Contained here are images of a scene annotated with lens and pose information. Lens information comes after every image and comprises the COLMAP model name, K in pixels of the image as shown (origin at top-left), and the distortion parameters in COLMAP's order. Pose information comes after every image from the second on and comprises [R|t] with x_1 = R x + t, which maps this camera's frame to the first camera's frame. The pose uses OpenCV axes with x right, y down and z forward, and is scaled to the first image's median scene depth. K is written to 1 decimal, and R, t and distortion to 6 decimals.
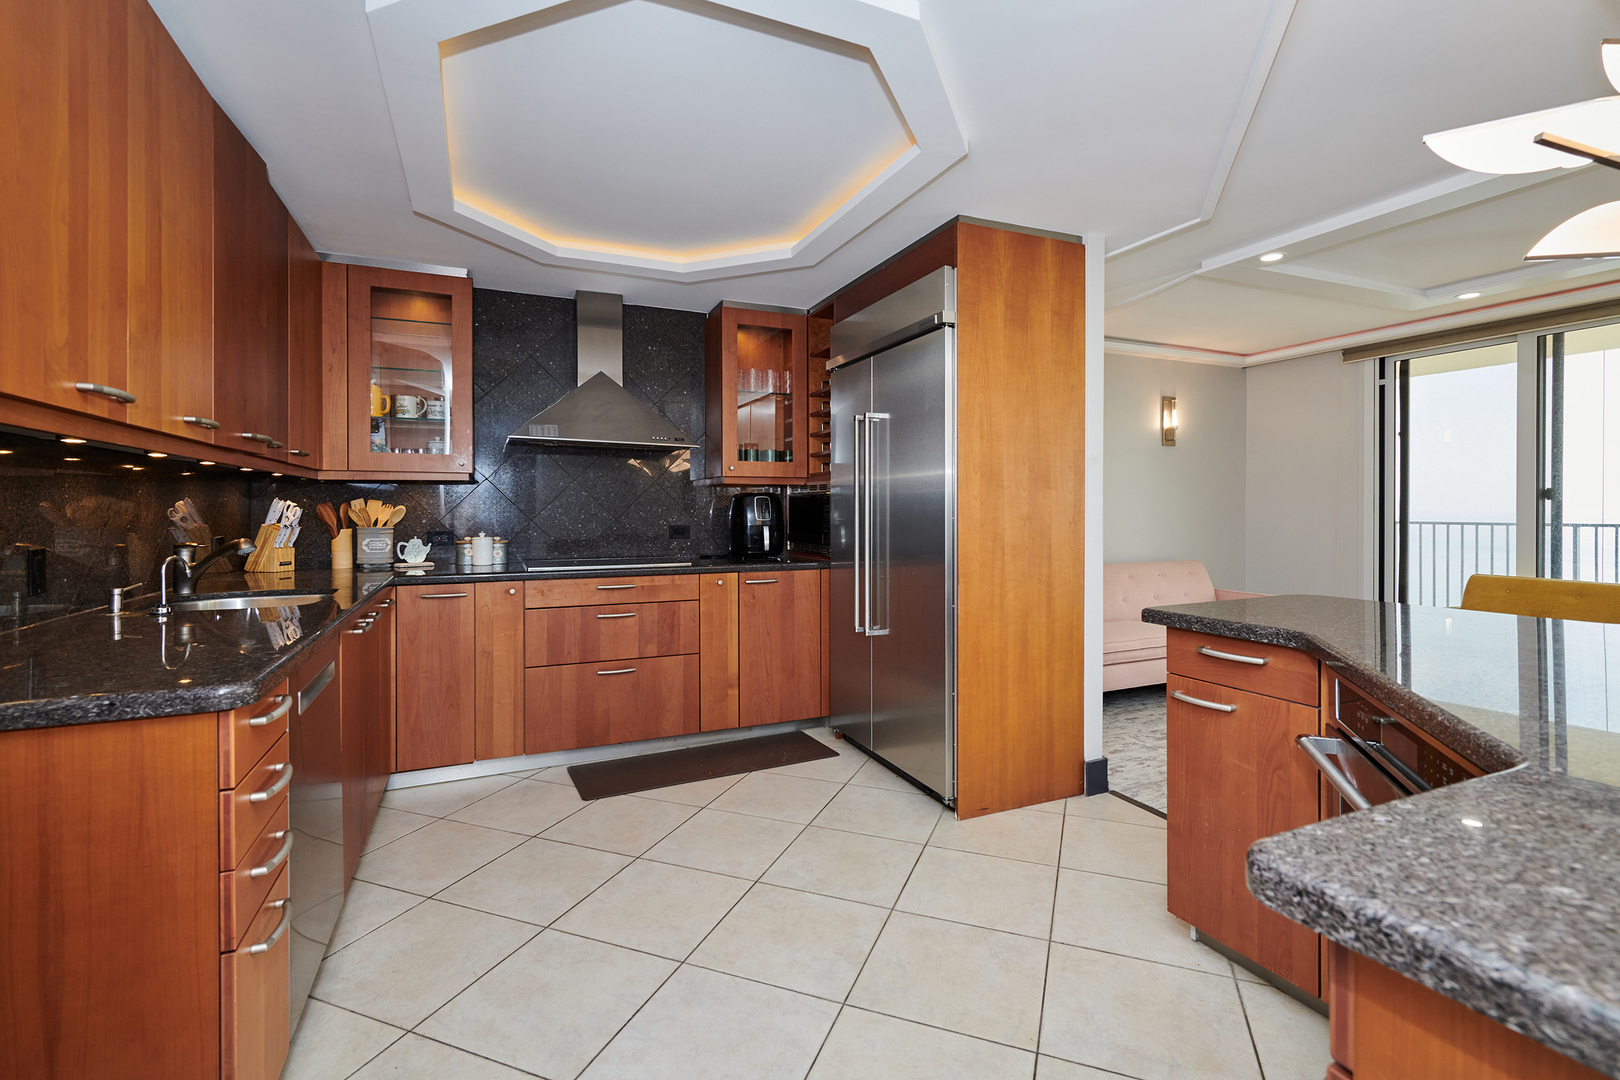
lens RADIAL K [[748.9, 0, 814.6], [0, 748.9, 509.2], [0, 0, 1]] dist [0.003974, -0.001418]
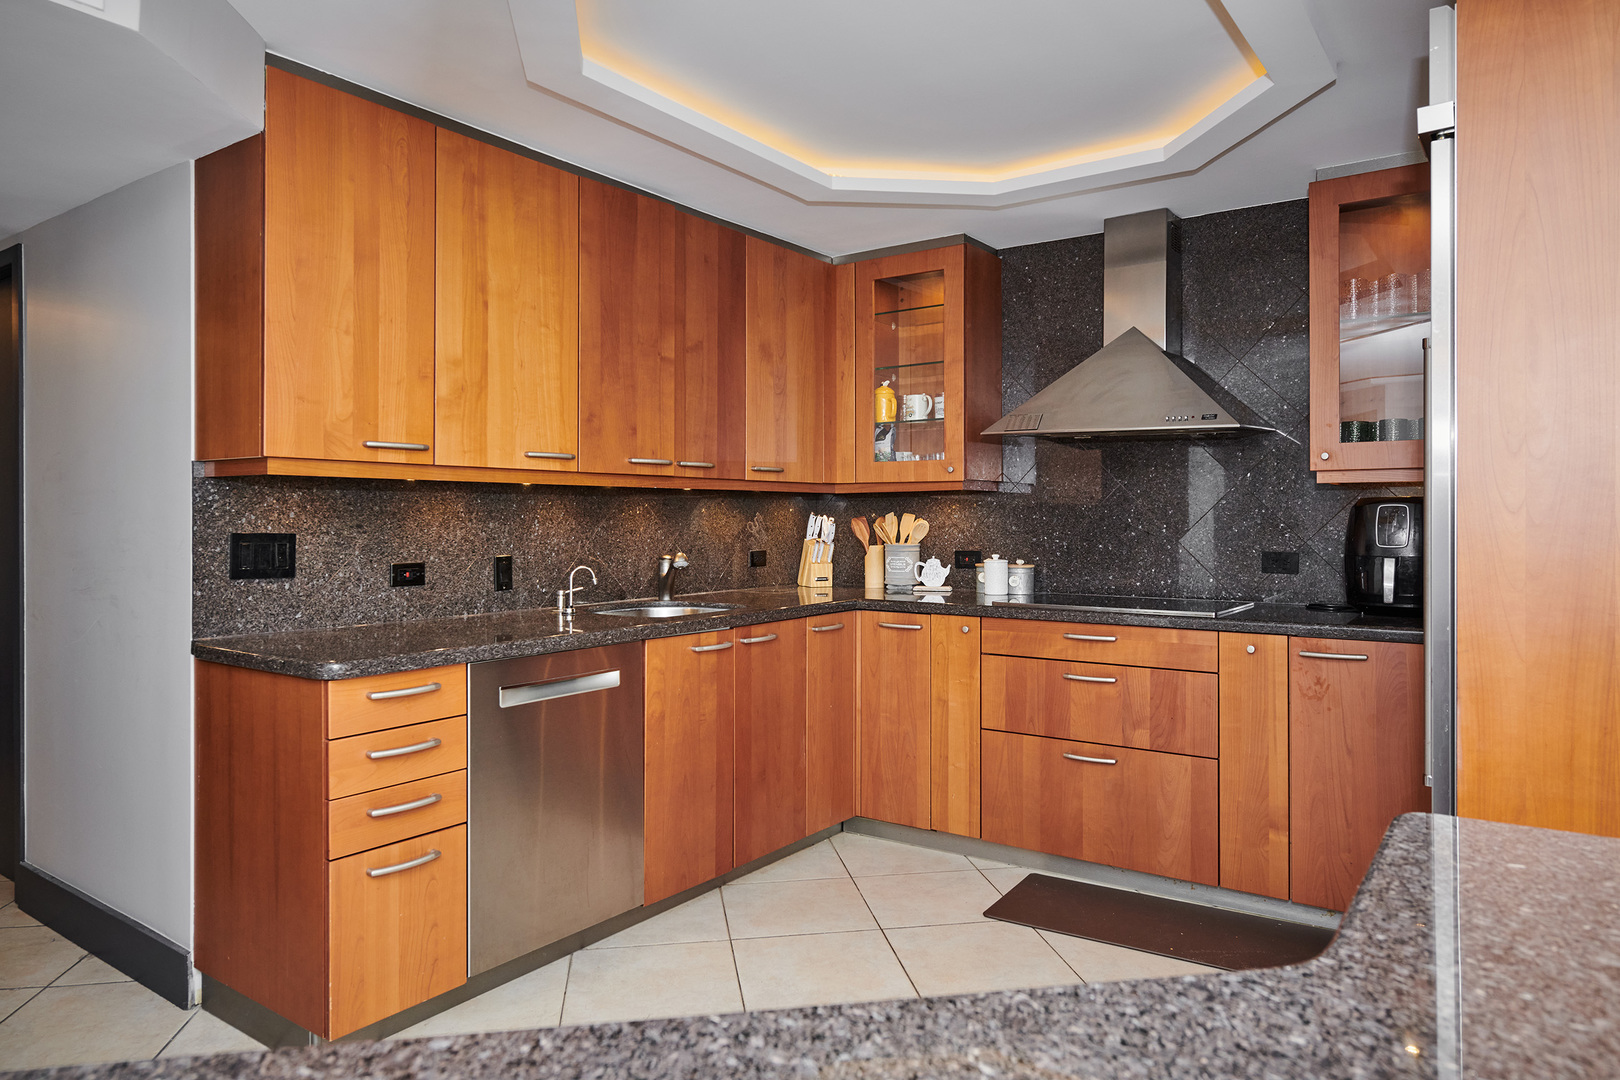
lens RADIAL K [[1035.6, 0, 794.4], [0, 1035.6, 511.5], [0, 0, 1]] dist [0.009797, -0.011227]
pose [[0.498390, -0.004428, -0.866941, 0.432506], [0.001451, 0.999990, -0.004273, -0.010107], [0.866951, 0.000871, 0.498392, 0.275571]]
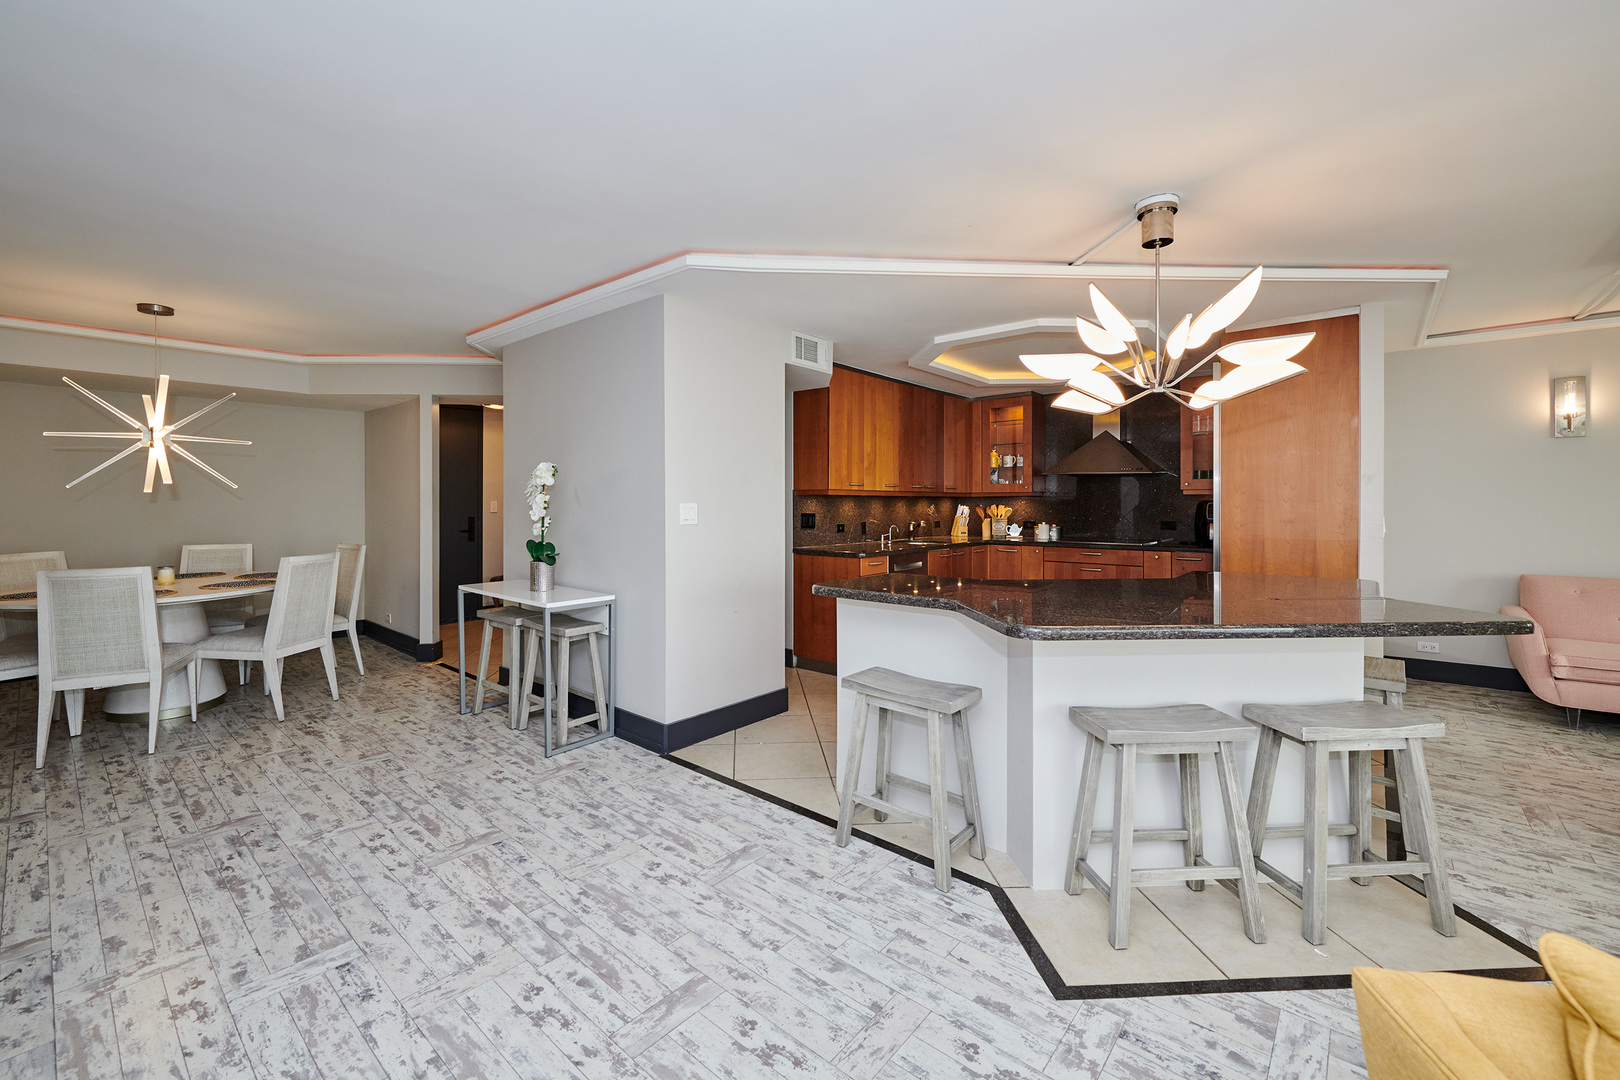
lens RADIAL K [[656.2, 0, 771.9], [0, 656.2, 505.7], [0, 0, 1]] dist [0.000933, 0.000474]
pose [[0.406966, 0.004383, -0.913433, 0.869144], [0.002560, 0.999979, 0.005939, -0.024060], [0.913440, -0.004755, 0.406947, -0.355220]]
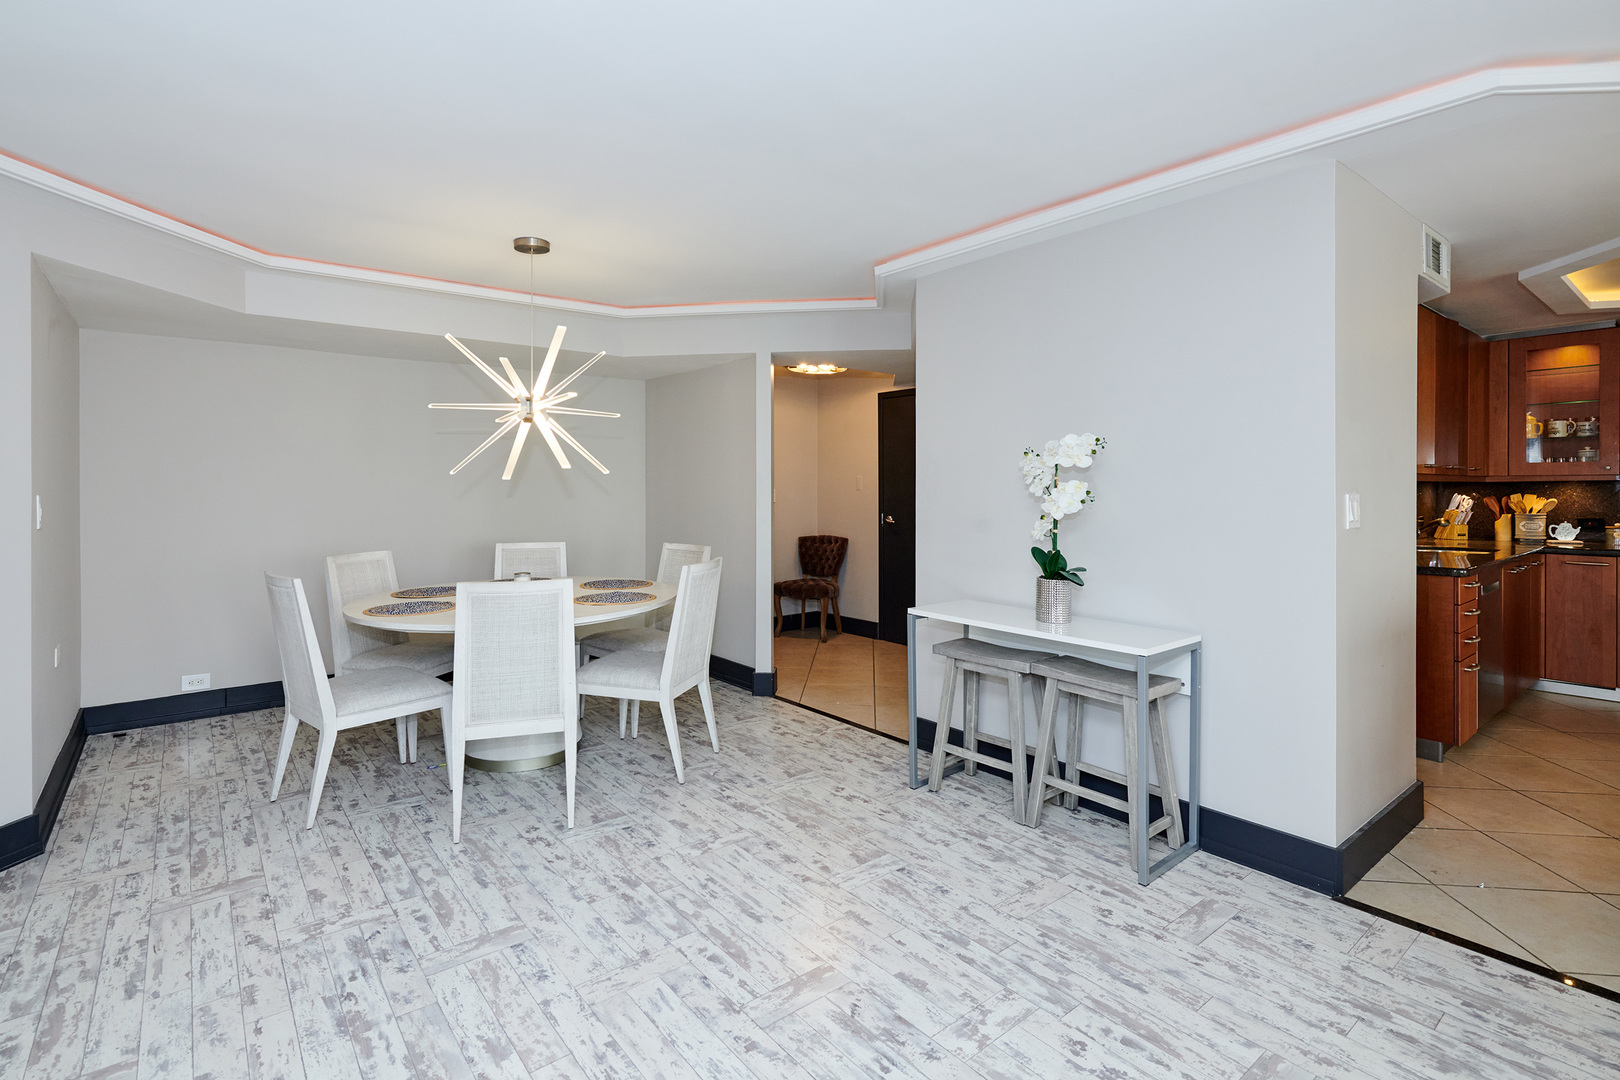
lens RADIAL K [[748.9, 0, 772.8], [0, 748.9, 496.5], [0, 0, 1]] dist [0.003974, -0.001418]
pose [[0.235938, 0.010876, -0.971707, 0.478801], [0.003484, 0.999921, 0.012038, -0.031660], [0.971762, -0.006226, 0.235881, -0.765409]]
